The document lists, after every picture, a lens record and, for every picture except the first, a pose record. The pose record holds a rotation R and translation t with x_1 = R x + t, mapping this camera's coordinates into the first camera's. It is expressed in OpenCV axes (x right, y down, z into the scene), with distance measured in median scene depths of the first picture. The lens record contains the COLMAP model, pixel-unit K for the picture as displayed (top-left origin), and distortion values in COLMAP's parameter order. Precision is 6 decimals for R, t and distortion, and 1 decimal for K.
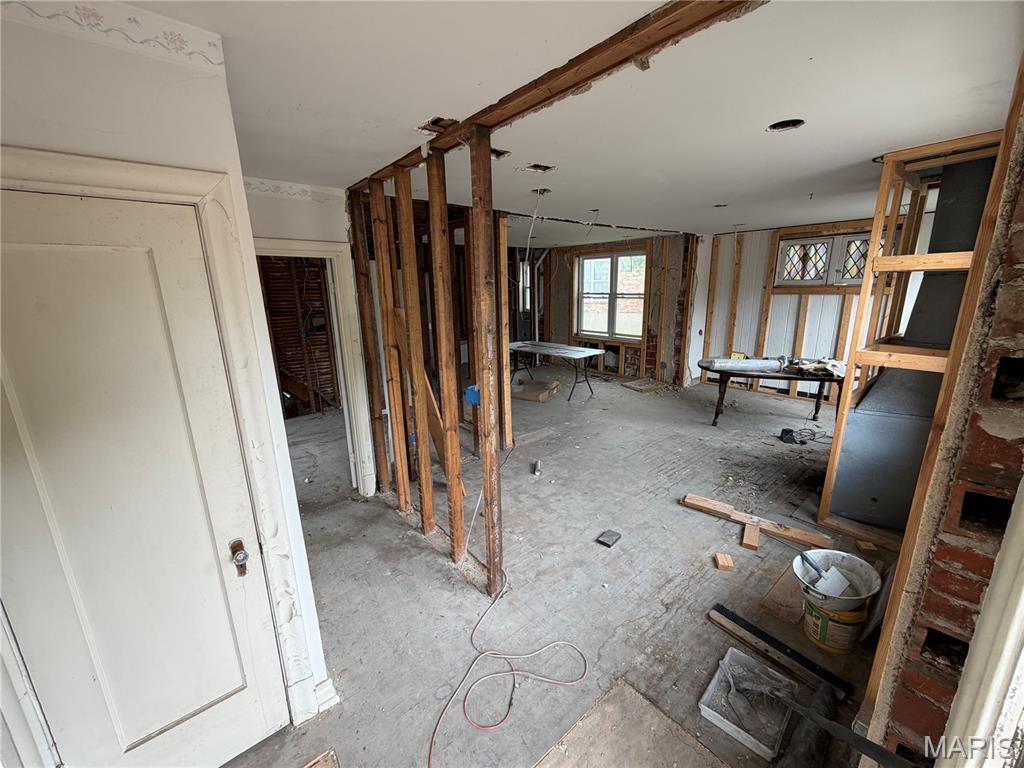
lens RADIAL K [[409.9, 0, 507.2], [0, 409.9, 383.8], [0, 0, 1]] dist [-0.001115, 0.000659]
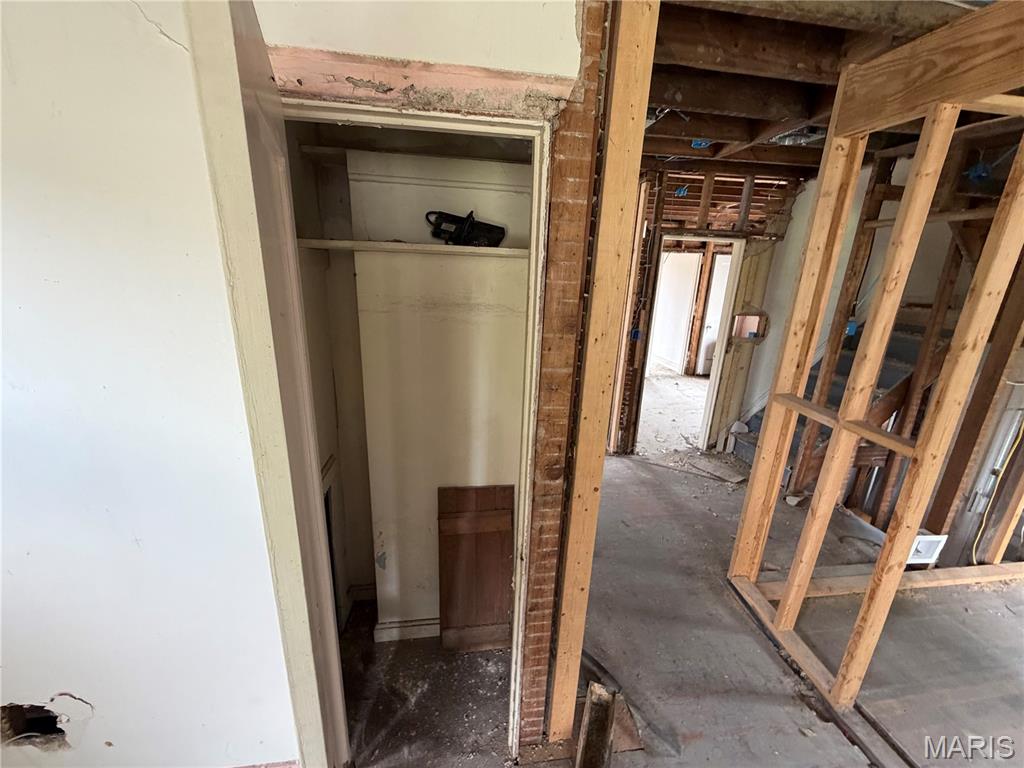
lens RADIAL K [[409.9, 0, 509.3], [0, 409.9, 384.6], [0, 0, 1]] dist [-0.001115, 0.000659]
pose [[-0.855562, -0.149999, 0.495493, -0.854114], [0.106868, 0.885319, 0.452537, -0.700349], [-0.506550, 0.440126, -0.741415, 3.039106]]
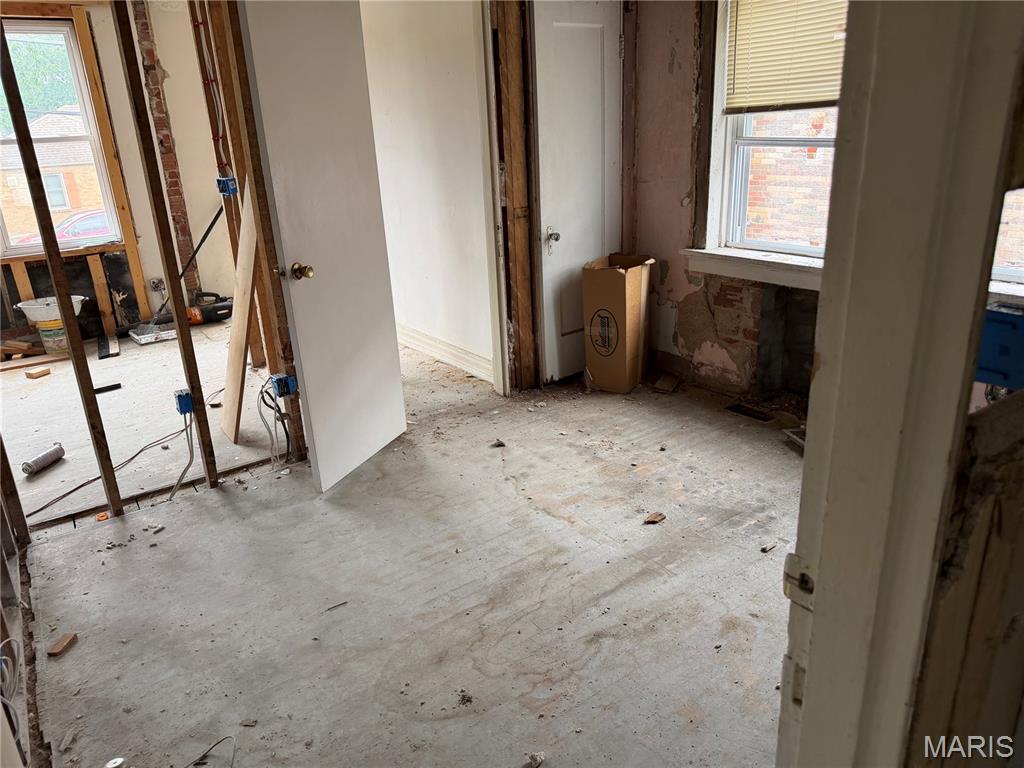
lens RADIAL K [[721.9, 0, 508.7], [0, 721.9, 380.0], [0, 0, 1]] dist [0.059326, -0.070332]
pose [[-0.993373, 0.039324, 0.107998, -0.693749], [0.091821, 0.836693, 0.539920, -0.357170], [-0.069129, 0.546258, -0.834759, 1.971294]]
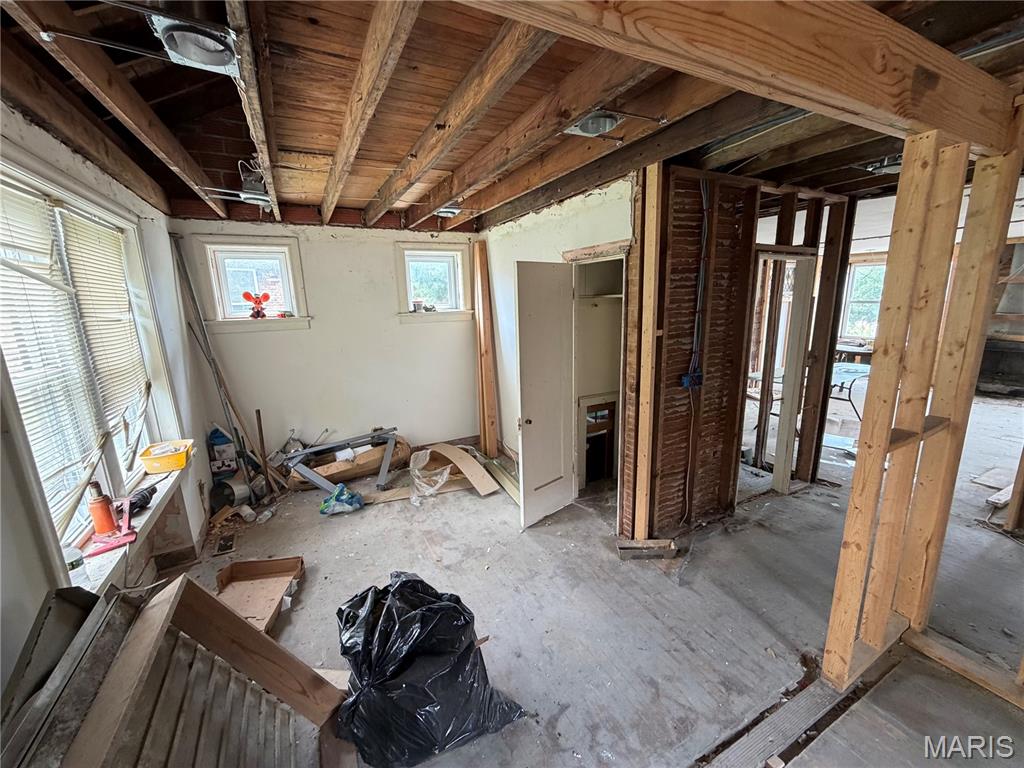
lens RADIAL K [[409.9, 0, 509.6], [0, 409.9, 385.3], [0, 0, 1]] dist [-0.001115, 0.000659]
pose [[0.203470, -0.184968, 0.961450, -1.578351], [0.255023, 0.958108, 0.130355, -0.644716], [-0.945285, 0.218669, 0.242117, 2.816374]]
